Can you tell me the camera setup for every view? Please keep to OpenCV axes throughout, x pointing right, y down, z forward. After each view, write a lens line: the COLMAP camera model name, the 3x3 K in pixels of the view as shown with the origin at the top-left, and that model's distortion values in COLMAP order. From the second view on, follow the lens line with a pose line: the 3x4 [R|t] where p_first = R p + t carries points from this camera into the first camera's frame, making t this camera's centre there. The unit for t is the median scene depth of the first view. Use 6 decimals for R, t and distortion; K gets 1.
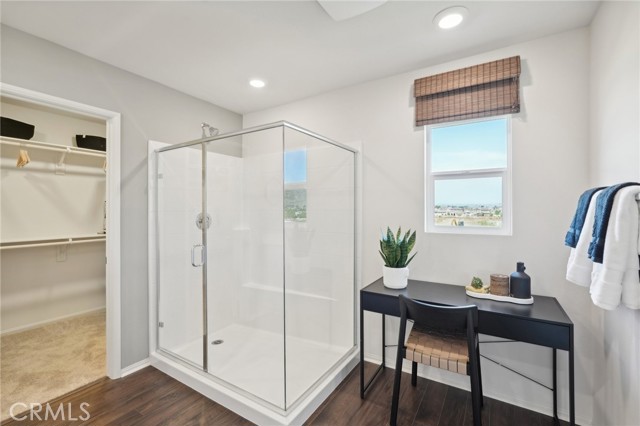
lens RADIAL K [[282.3, 0, 320.5], [0, 282.3, 207.6], [0, 0, 1]] dist [-0.013170, 0.005056]
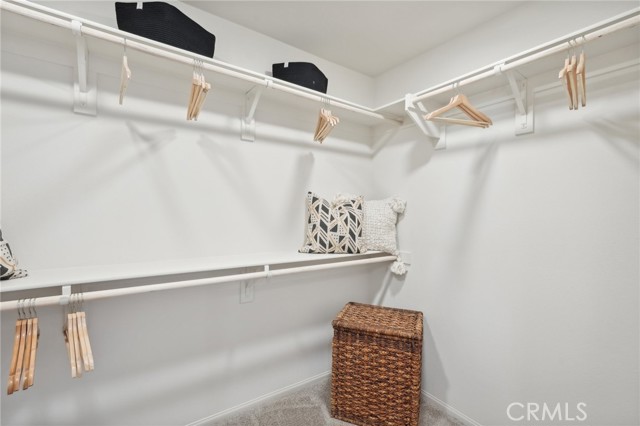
lens RADIAL K [[282.3, 0, 319.4], [0, 282.3, 210.3], [0, 0, 1]] dist [-0.013170, 0.005056]
pose [[0.927952, 0.021217, -0.372096, -0.617645], [-0.018290, 0.999768, 0.011393, 0.006420], [0.372252, -0.003767, 0.928124, 0.568259]]
